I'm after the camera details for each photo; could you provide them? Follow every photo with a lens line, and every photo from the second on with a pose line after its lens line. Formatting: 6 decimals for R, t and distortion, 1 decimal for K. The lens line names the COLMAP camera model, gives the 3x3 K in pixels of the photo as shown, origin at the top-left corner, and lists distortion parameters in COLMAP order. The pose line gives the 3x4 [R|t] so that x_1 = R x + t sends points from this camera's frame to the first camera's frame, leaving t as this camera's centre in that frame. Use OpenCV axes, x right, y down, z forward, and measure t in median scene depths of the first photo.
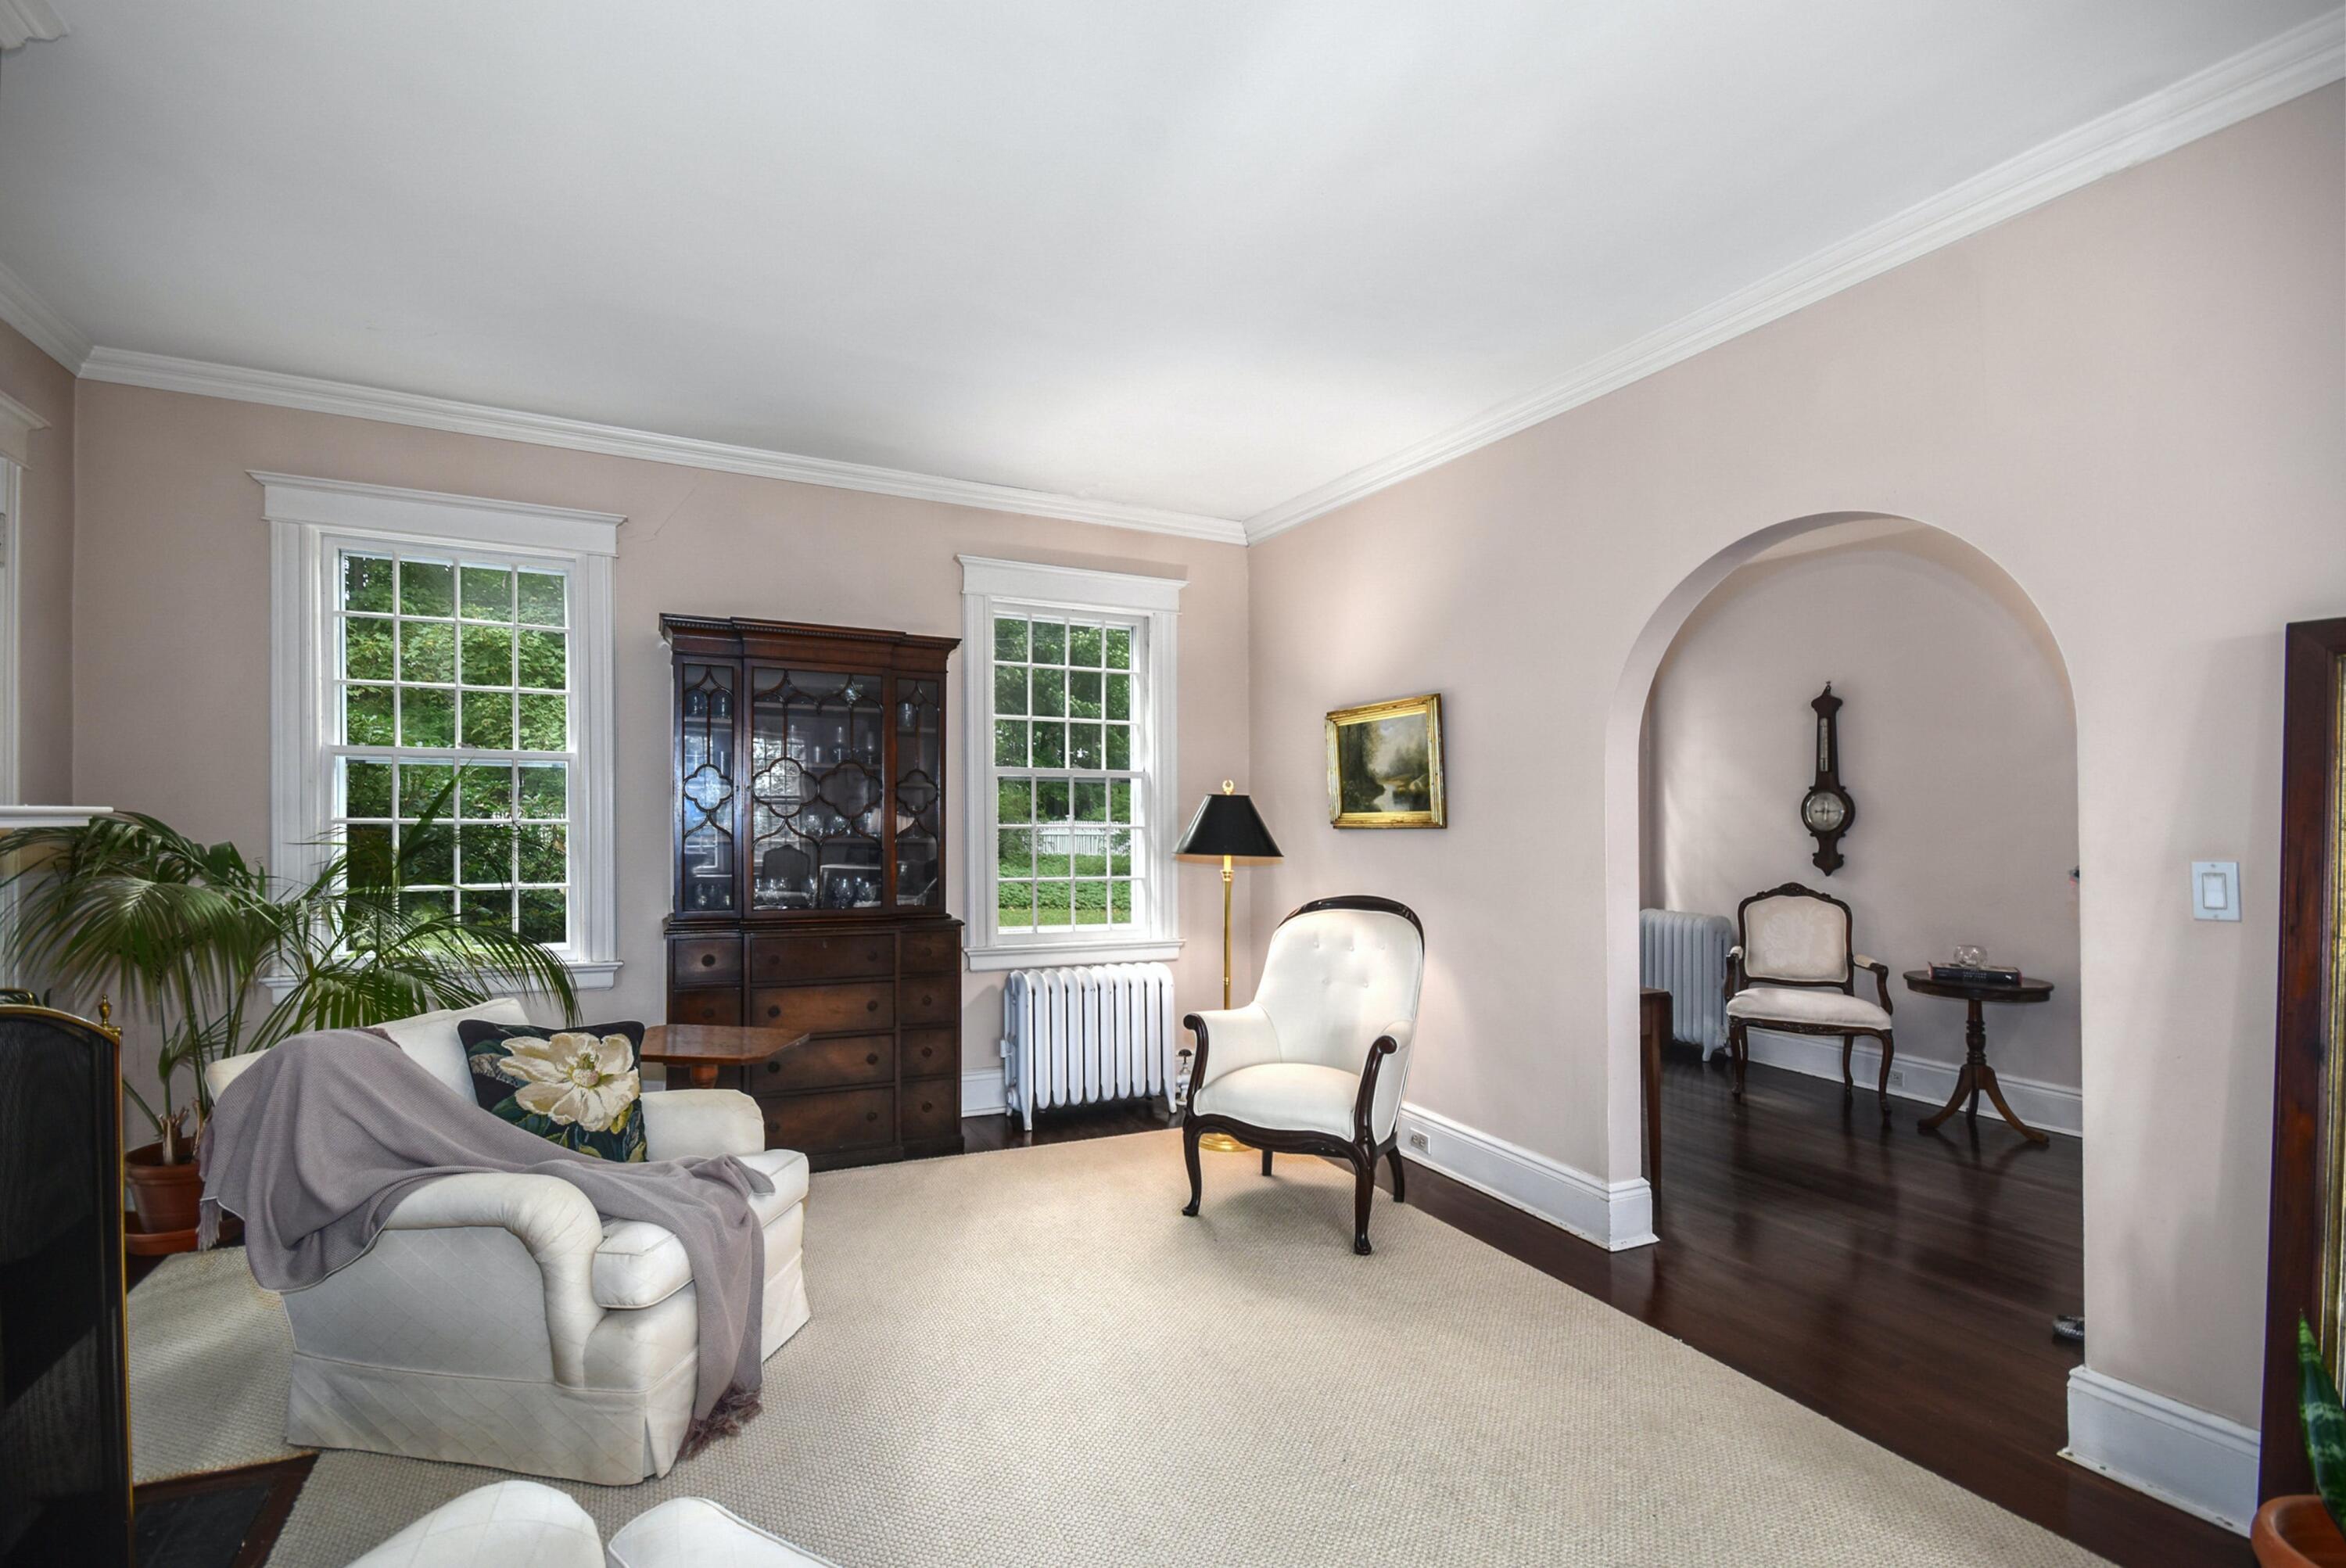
lens RADIAL K [[1044.8, 0, 1170.3], [0, 1044.8, 760.6], [0, 0, 1]] dist [-0.003562, -0.000679]
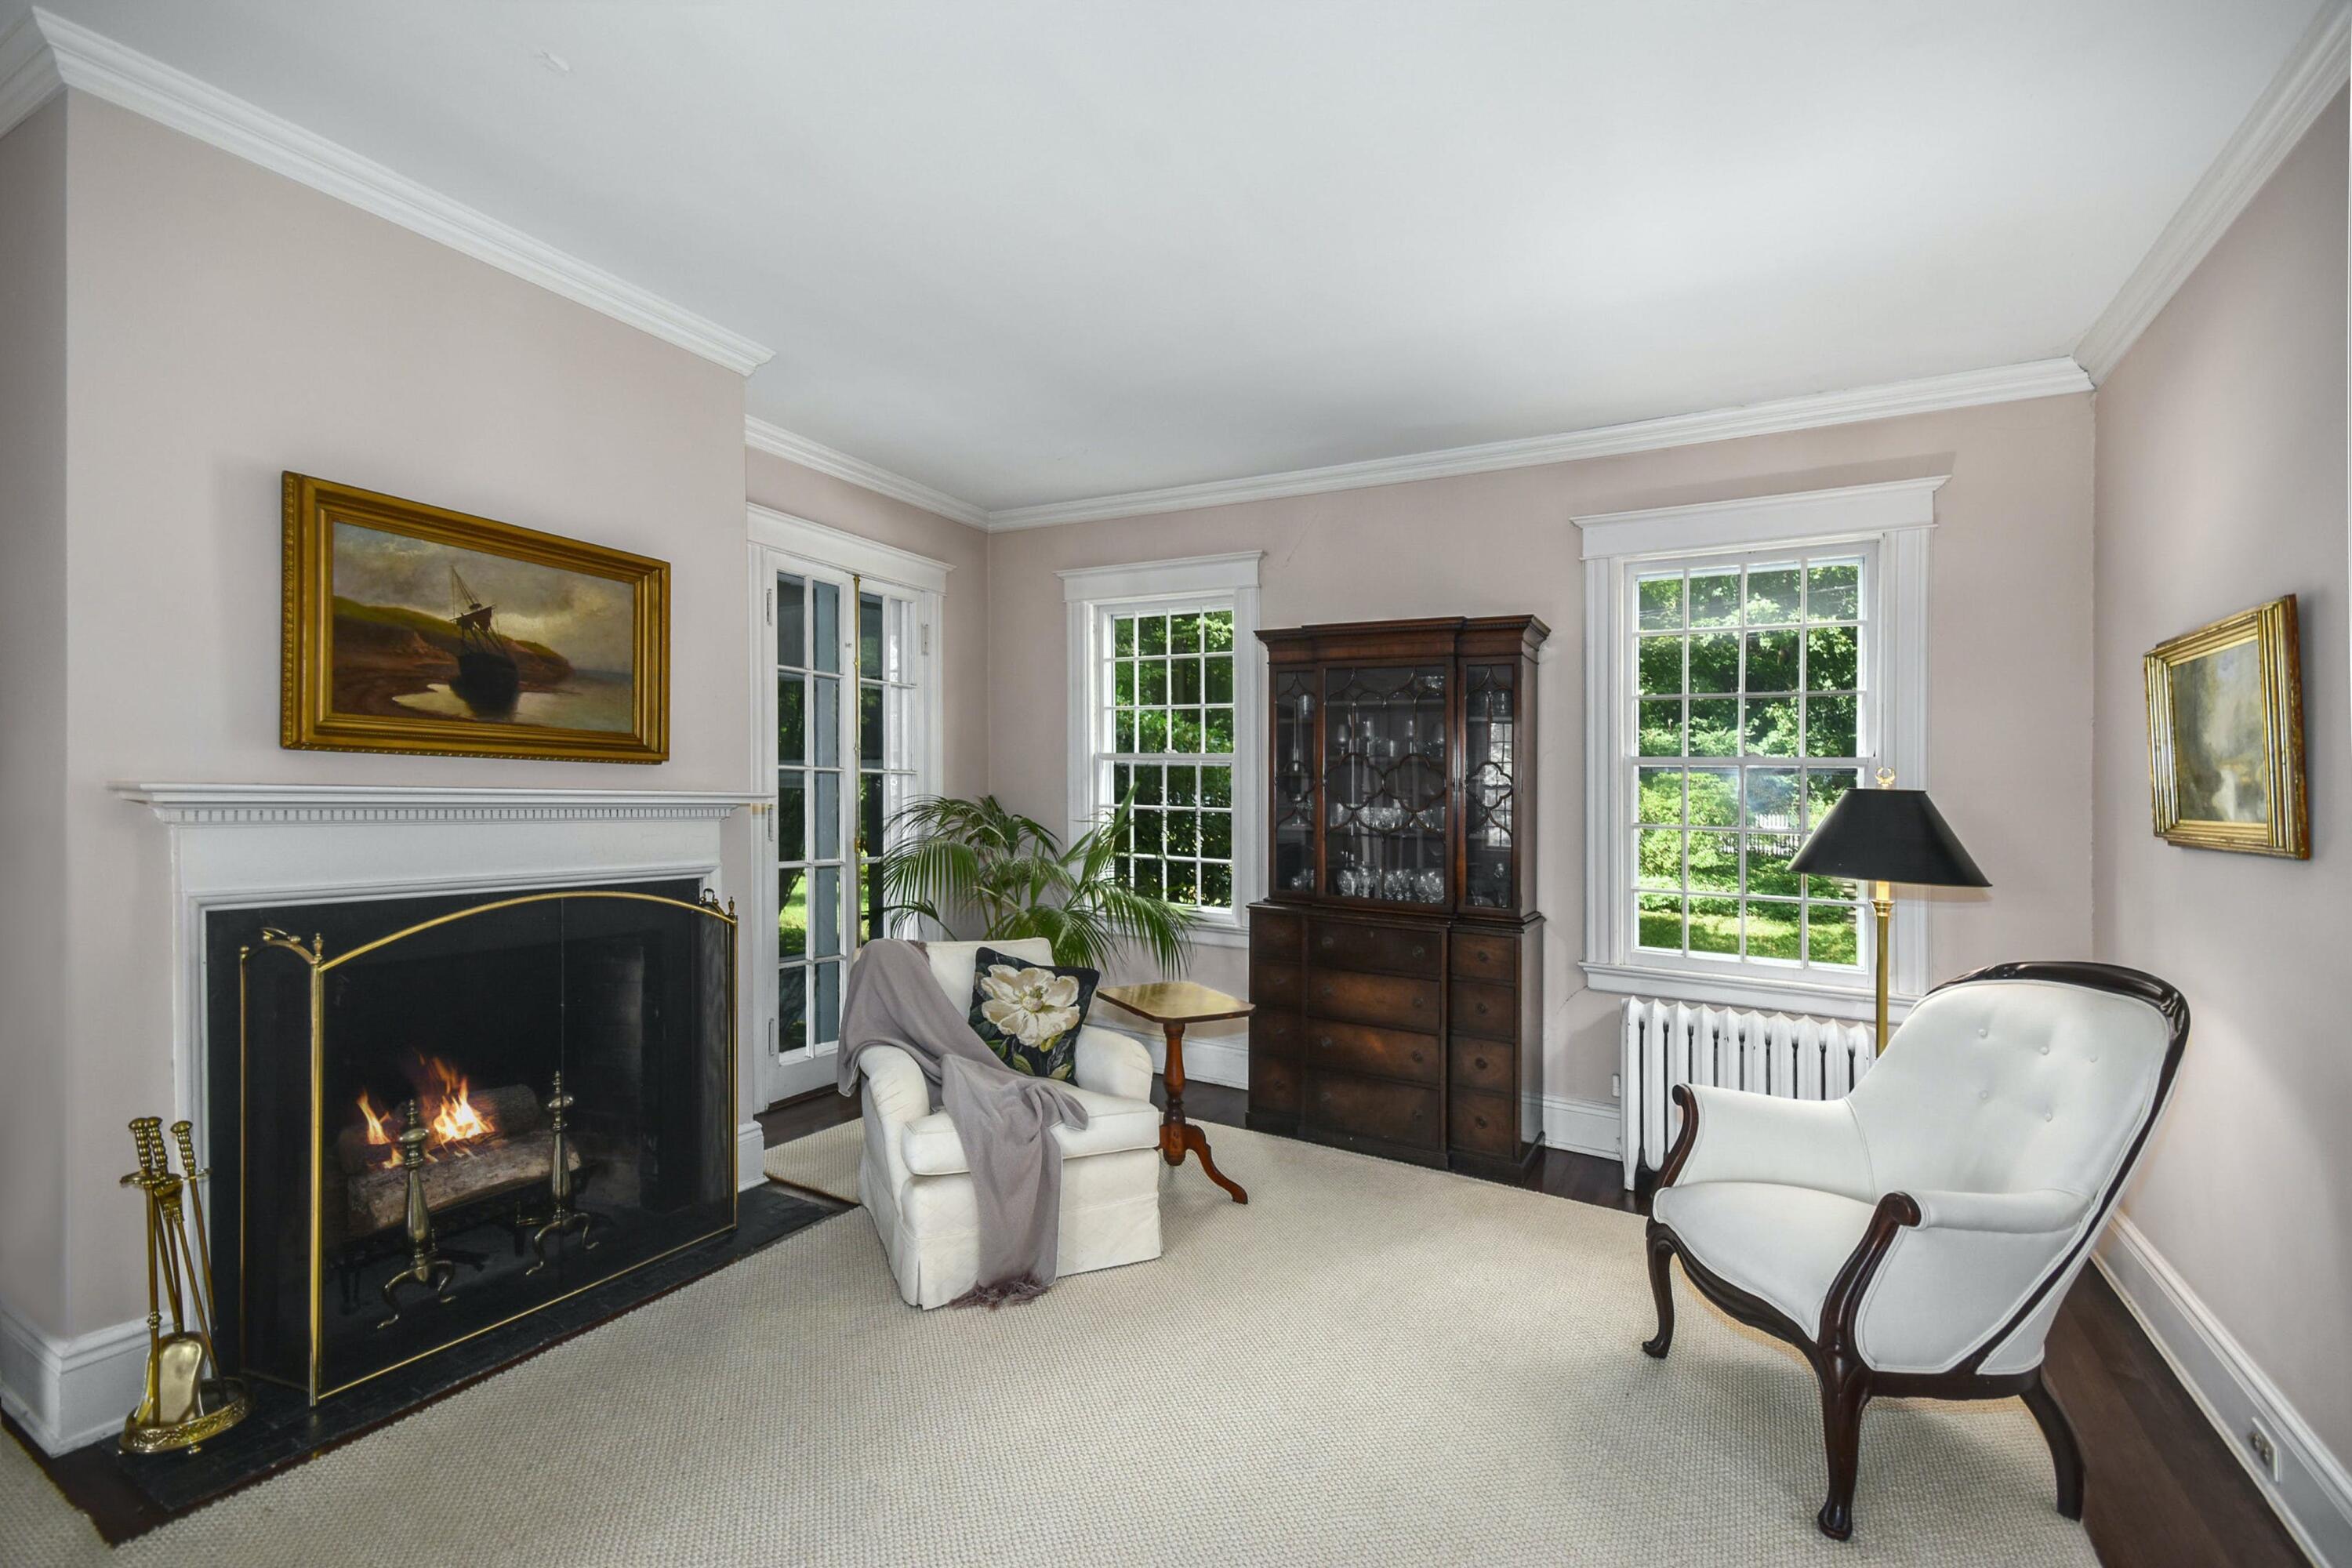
lens RADIAL K [[1008.1, 0, 1173.3], [0, 1008.1, 777.0], [0, 0, 1]] dist [0.011744, 0.000163]
pose [[0.565781, -0.008689, -0.824509, 0.363999], [0.025025, 0.999665, 0.006638, 0.010445], [0.824175, -0.024389, 0.565809, 0.275041]]
